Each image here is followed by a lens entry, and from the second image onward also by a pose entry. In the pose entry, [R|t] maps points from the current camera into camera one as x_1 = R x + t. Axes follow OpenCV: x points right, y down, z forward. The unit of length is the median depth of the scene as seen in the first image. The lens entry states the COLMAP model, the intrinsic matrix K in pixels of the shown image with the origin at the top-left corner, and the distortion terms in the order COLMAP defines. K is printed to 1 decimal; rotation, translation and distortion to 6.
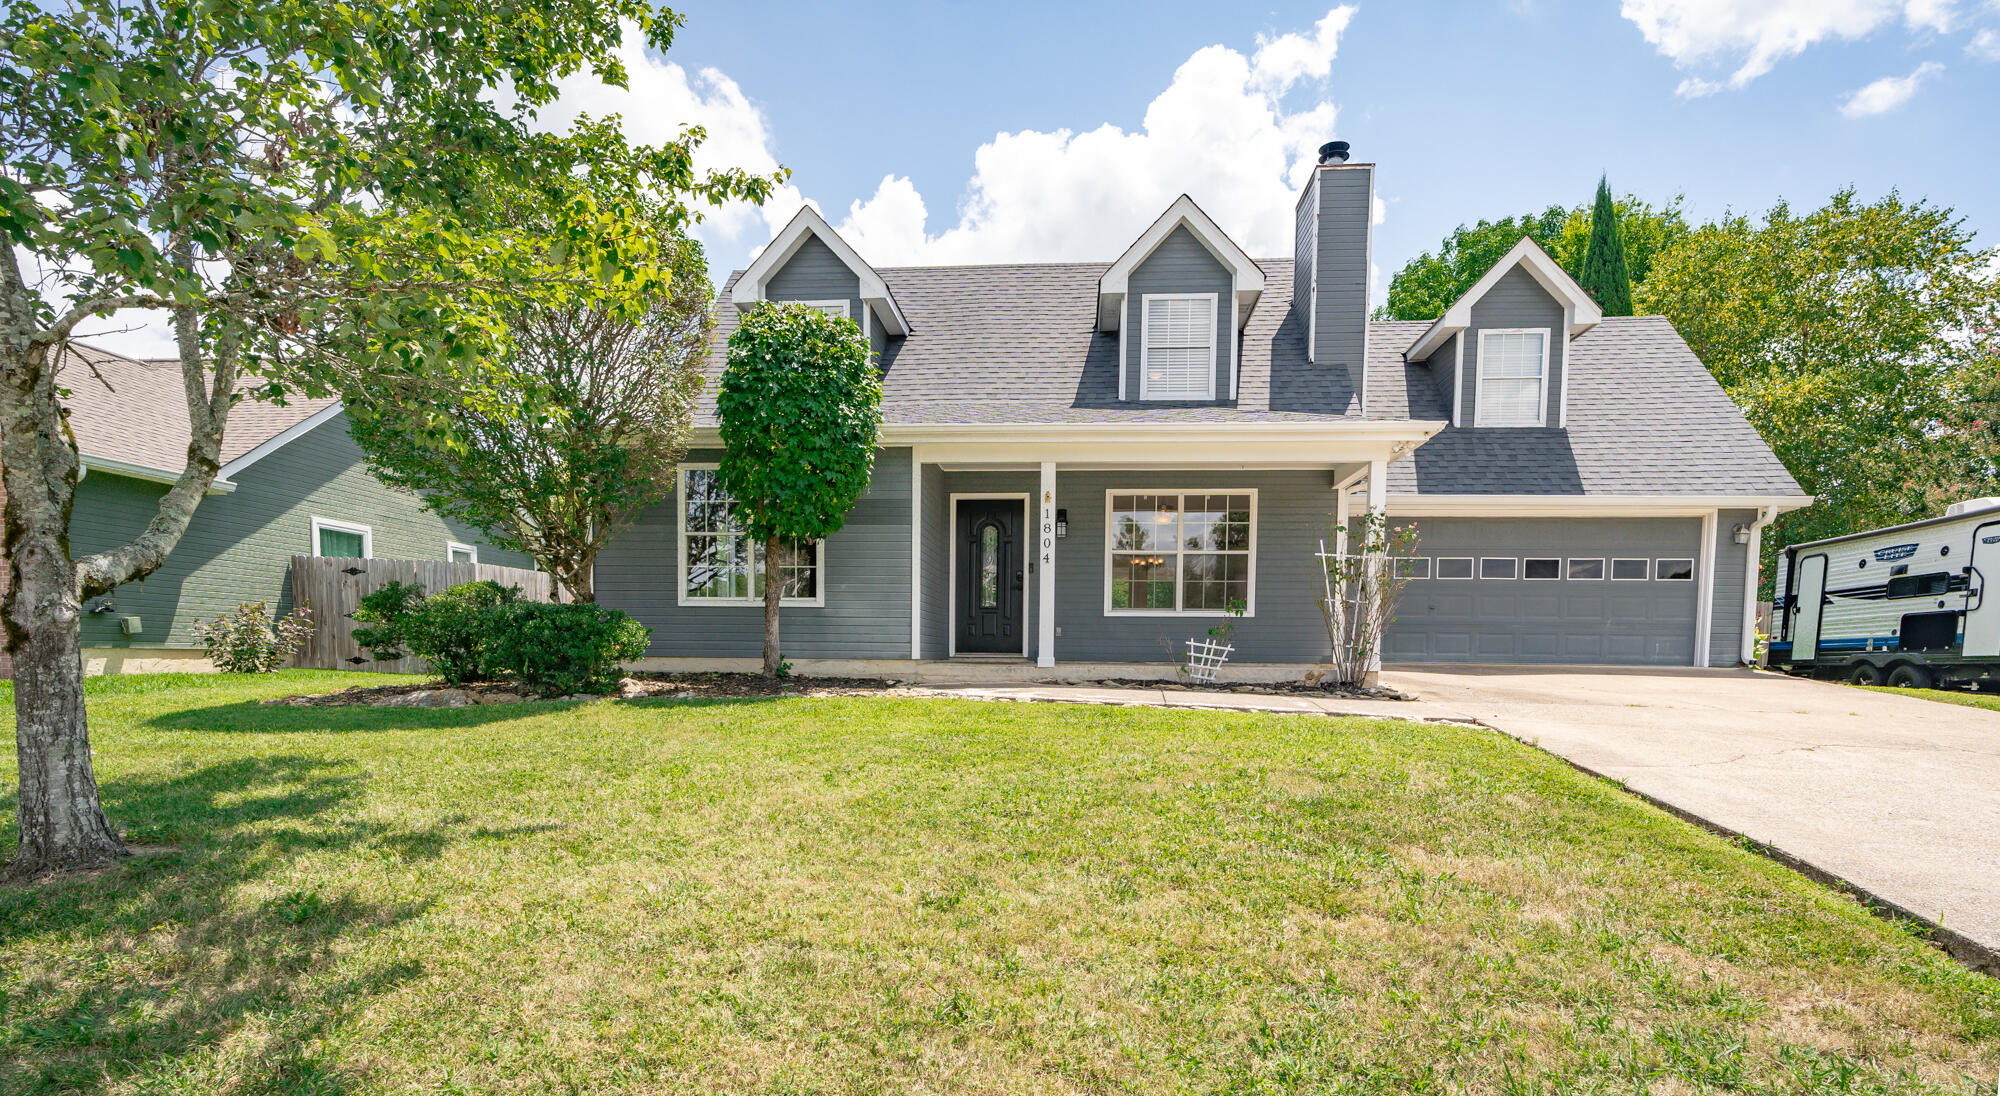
lens RADIAL K [[1007.0, 0, 1005.3], [0, 1007.0, 721.4], [0, 0, 1]] dist [-0.001592, -0.000238]
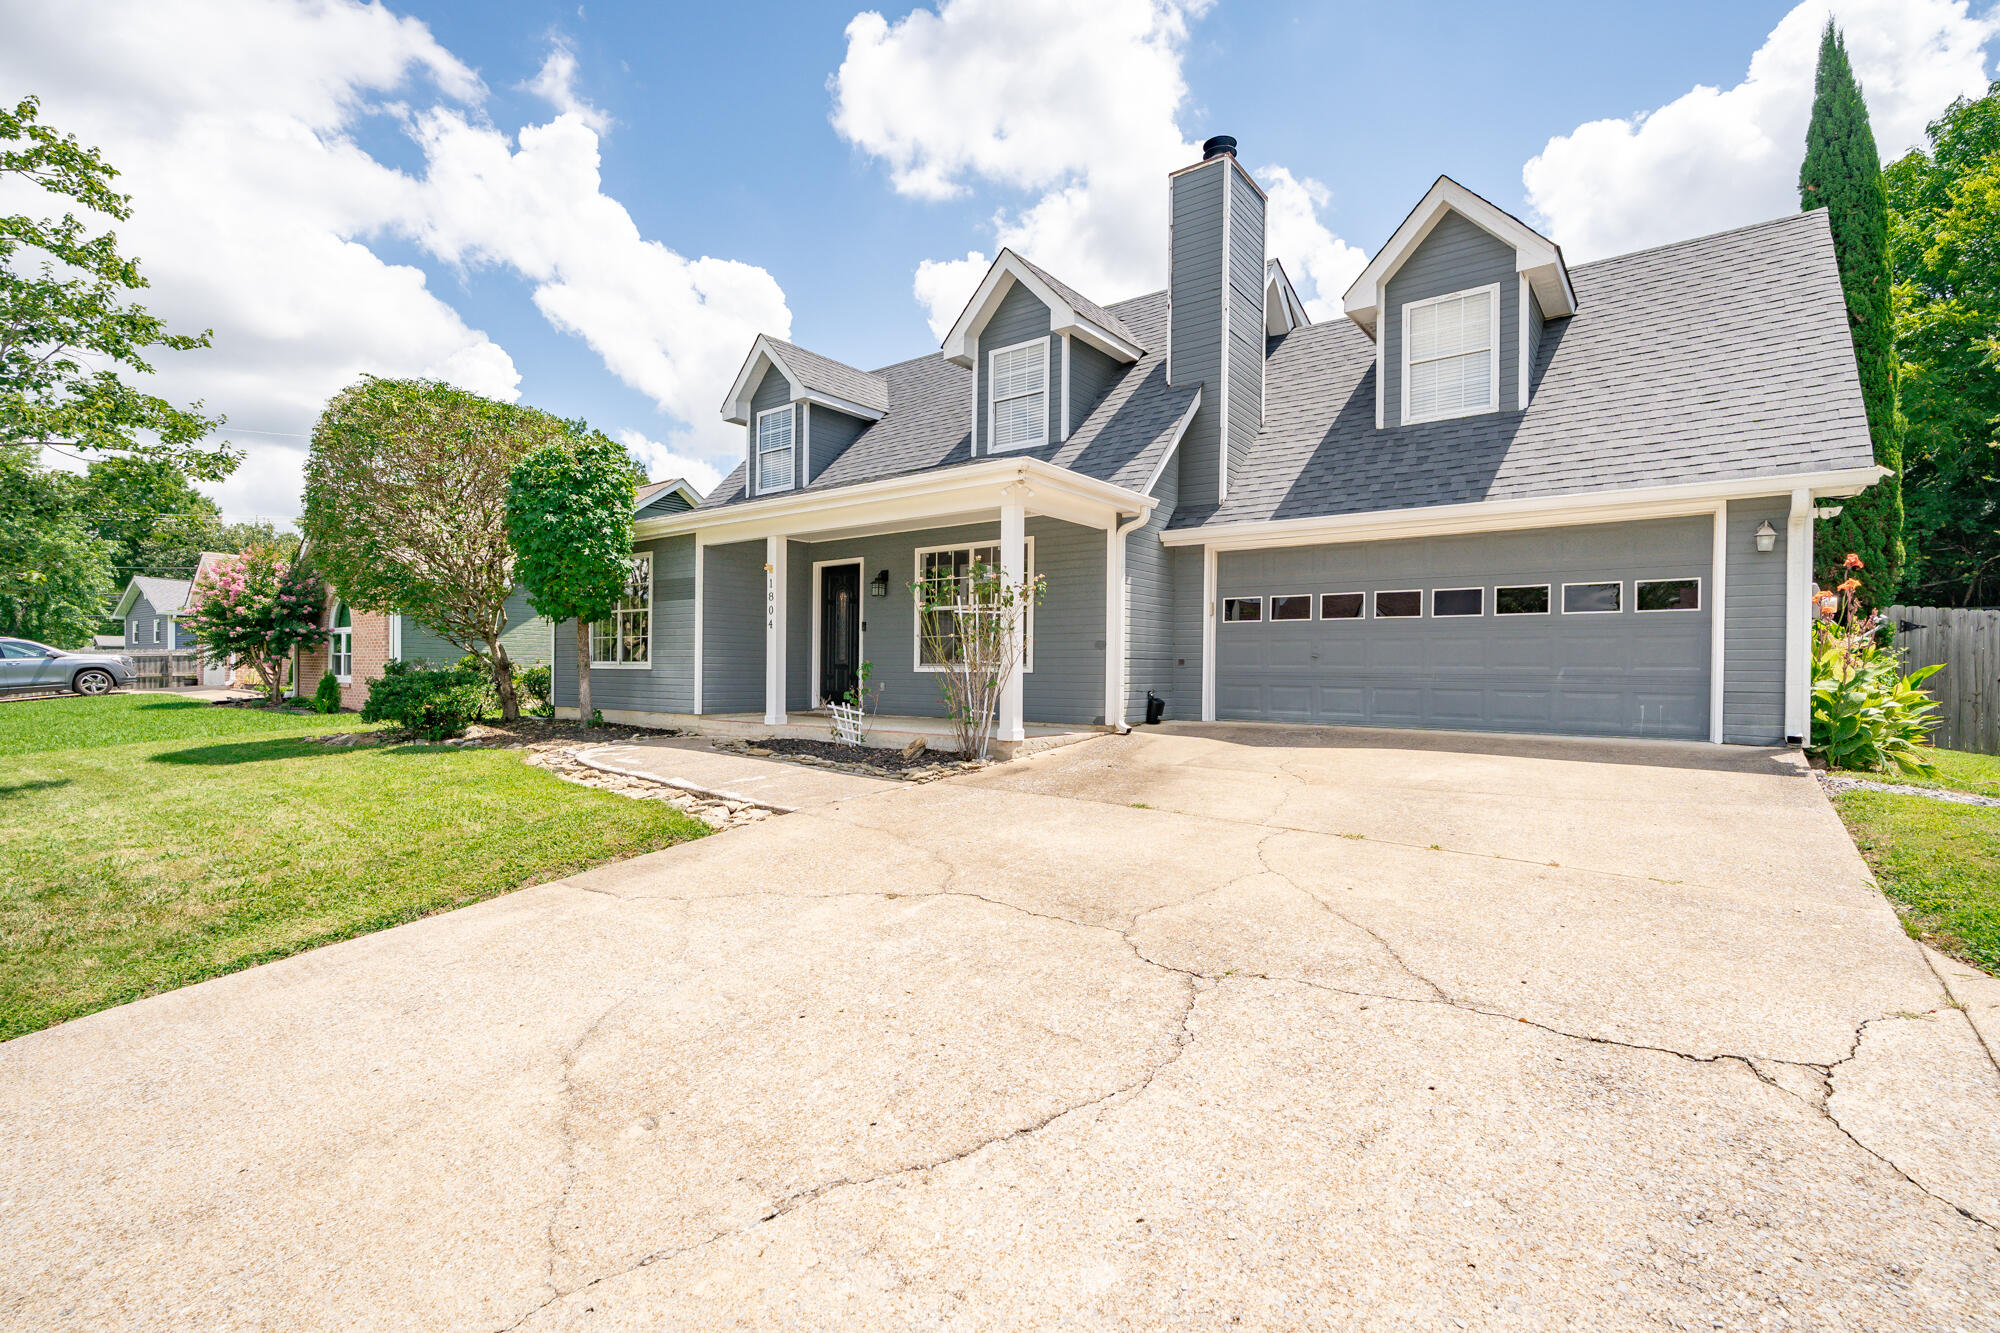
lens RADIAL K [[903.2, 0, 1000.4], [0, 903.2, 682.5], [0, 0, 1]] dist [-0.000816, -0.000176]
pose [[0.838389, 0.003744, -0.545060, 0.645244], [-0.033497, 0.998440, -0.044667, -0.053660], [0.544042, 0.055706, 0.837207, 0.271323]]
